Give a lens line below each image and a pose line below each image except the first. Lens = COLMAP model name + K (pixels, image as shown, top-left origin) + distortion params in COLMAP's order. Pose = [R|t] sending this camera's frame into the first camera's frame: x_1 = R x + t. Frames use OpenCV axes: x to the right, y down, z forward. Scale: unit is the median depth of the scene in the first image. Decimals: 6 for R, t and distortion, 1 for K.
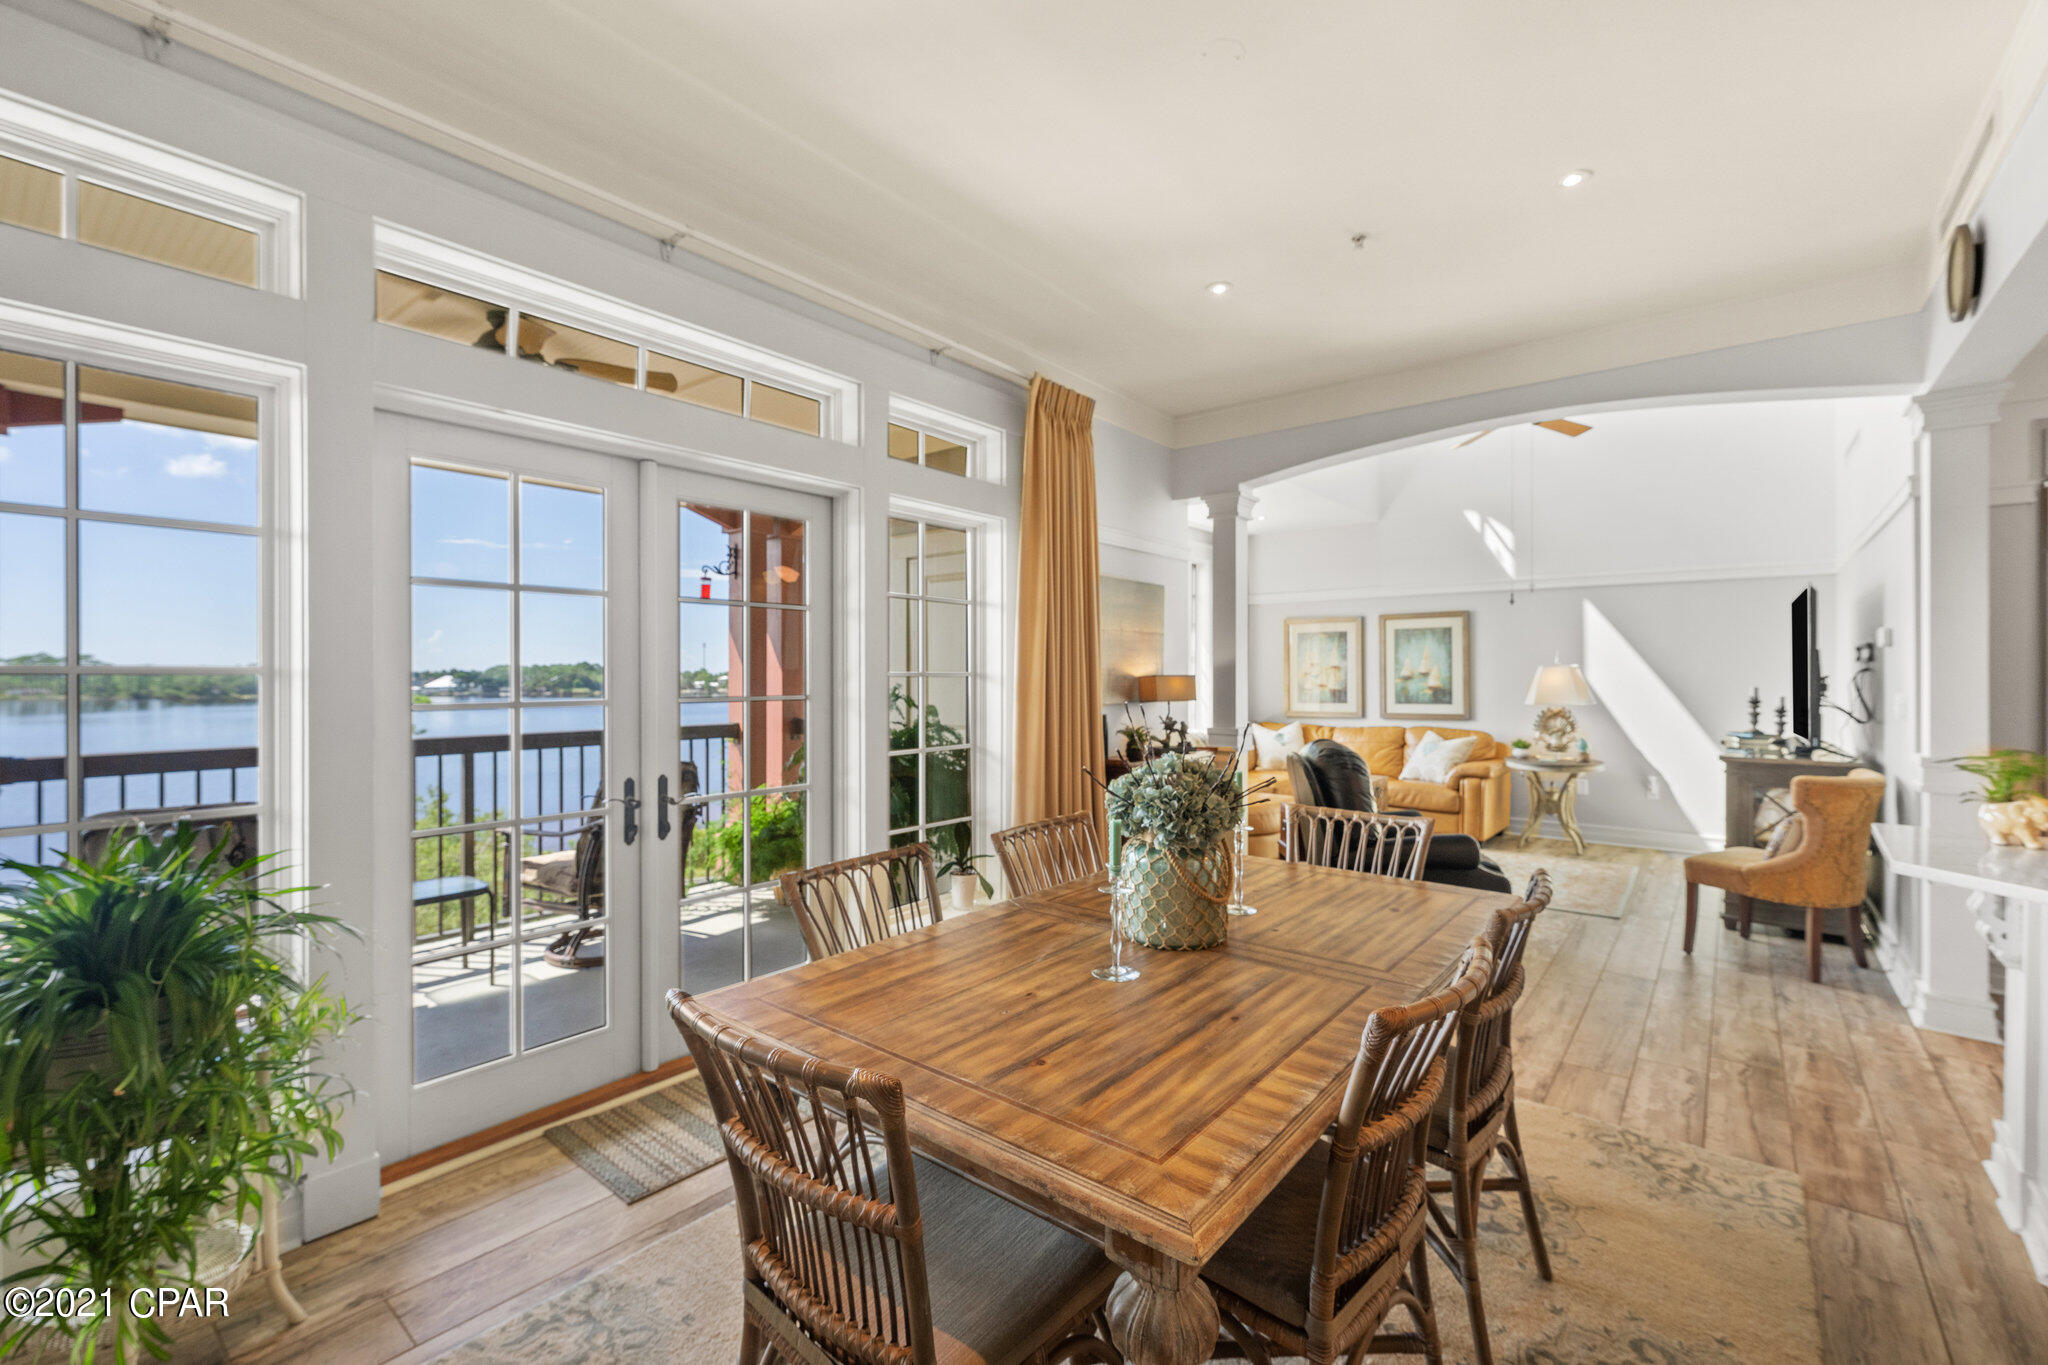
lens RADIAL K [[871.2, 0, 1024.0], [0, 871.2, 672.5], [0, 0, 1]] dist [0.002099, -0.000022]
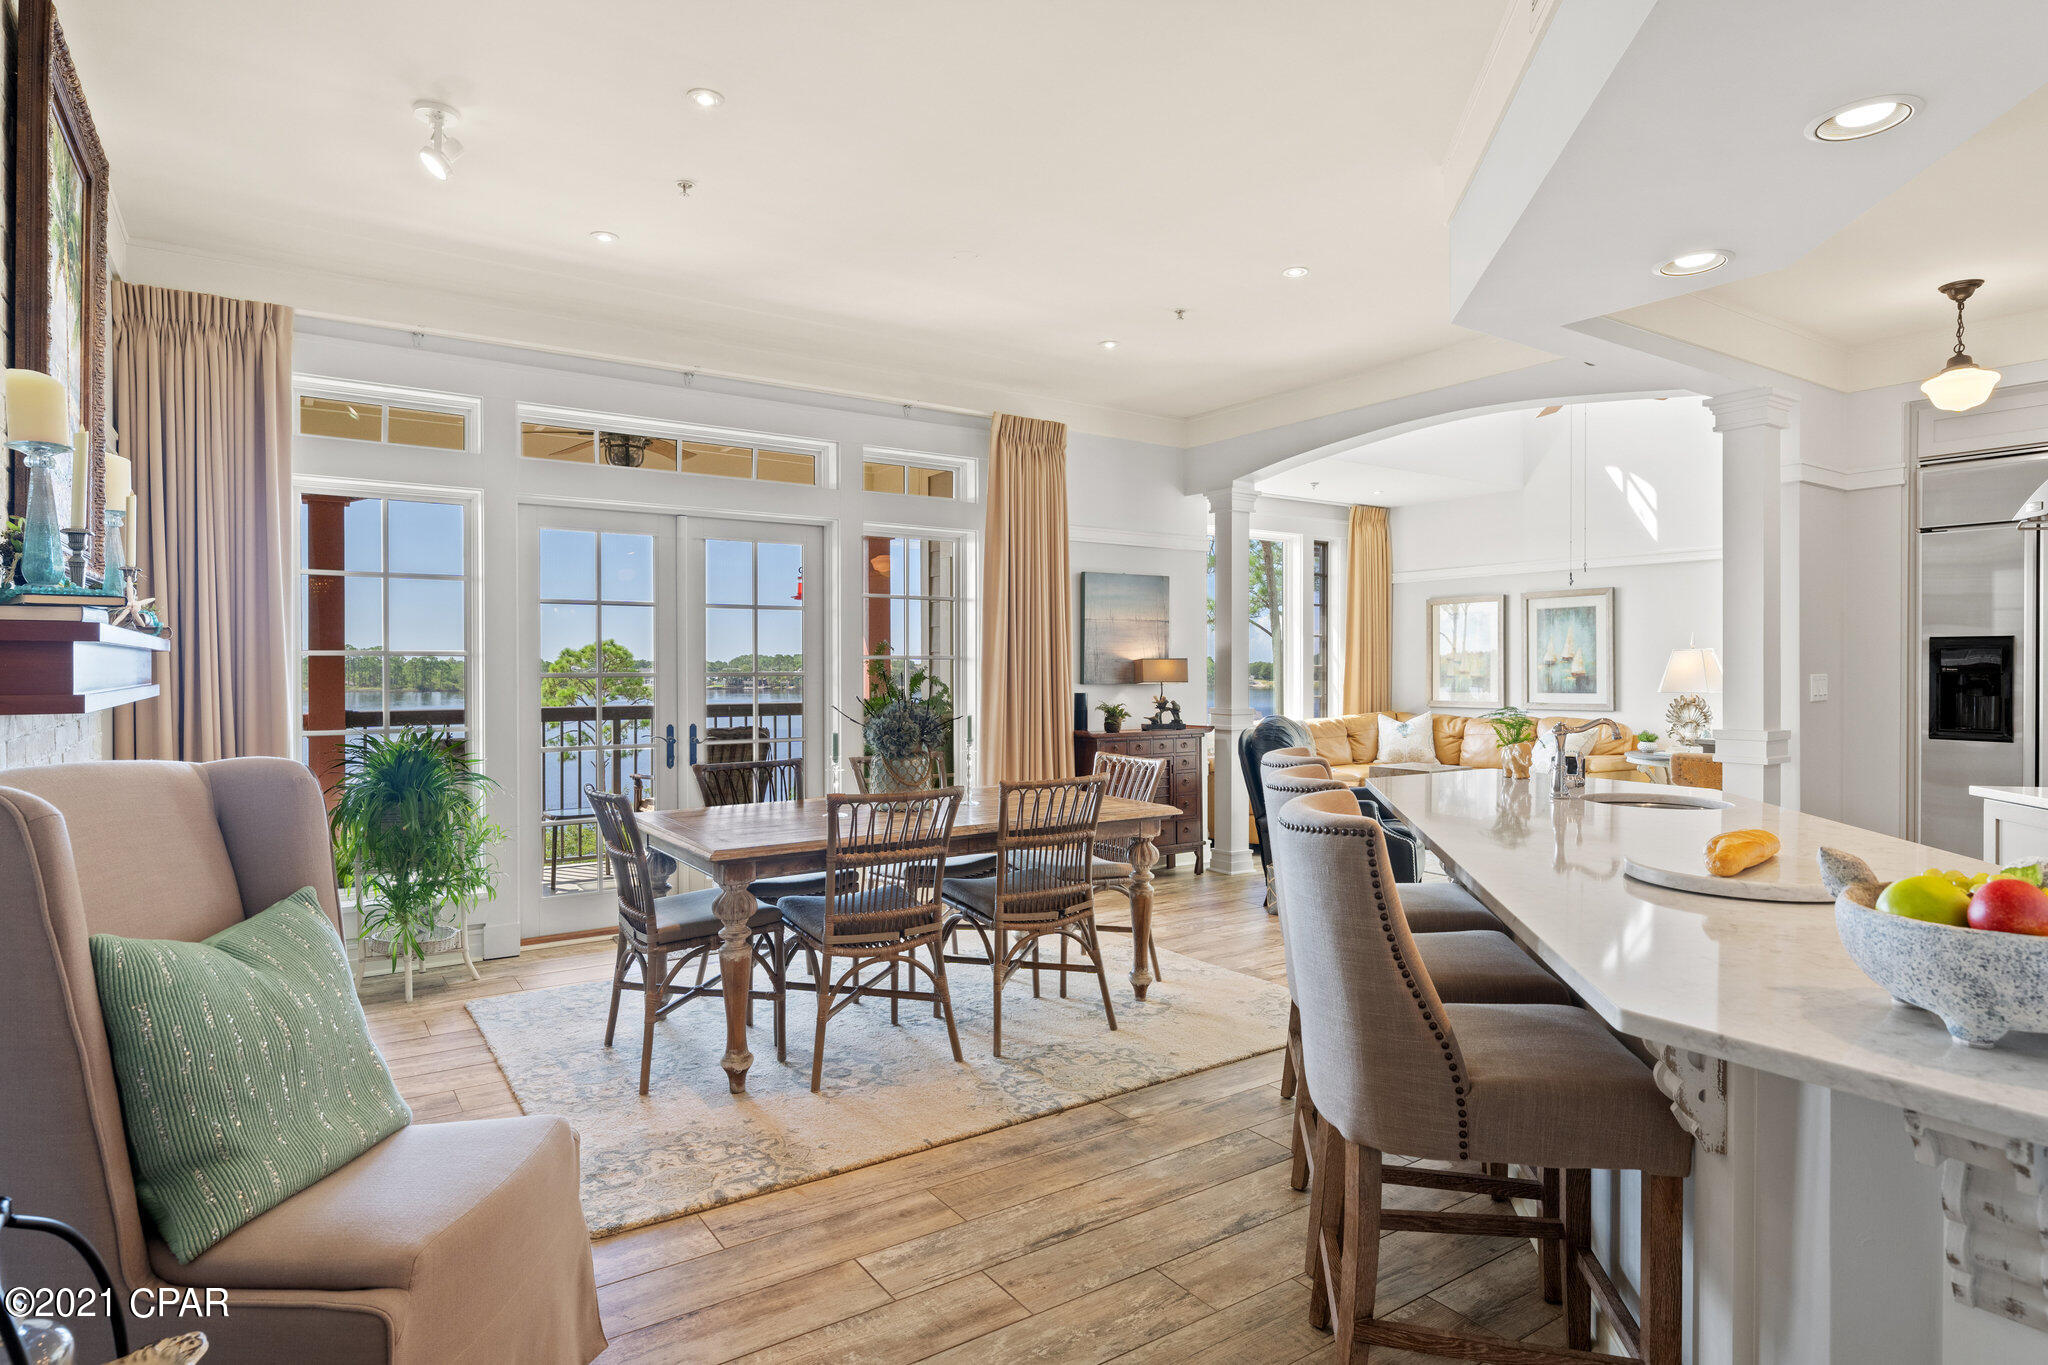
lens RADIAL K [[1104.1, 0, 1025.3], [0, 1104.1, 672.3], [0, 0, 1]] dist [0.004539, 0.000333]
pose [[0.957214, 0.001074, -0.289379, 0.300850], [0.001271, 0.999968, 0.007918, 0.006600], [0.289378, -0.007947, 0.957182, -0.287616]]
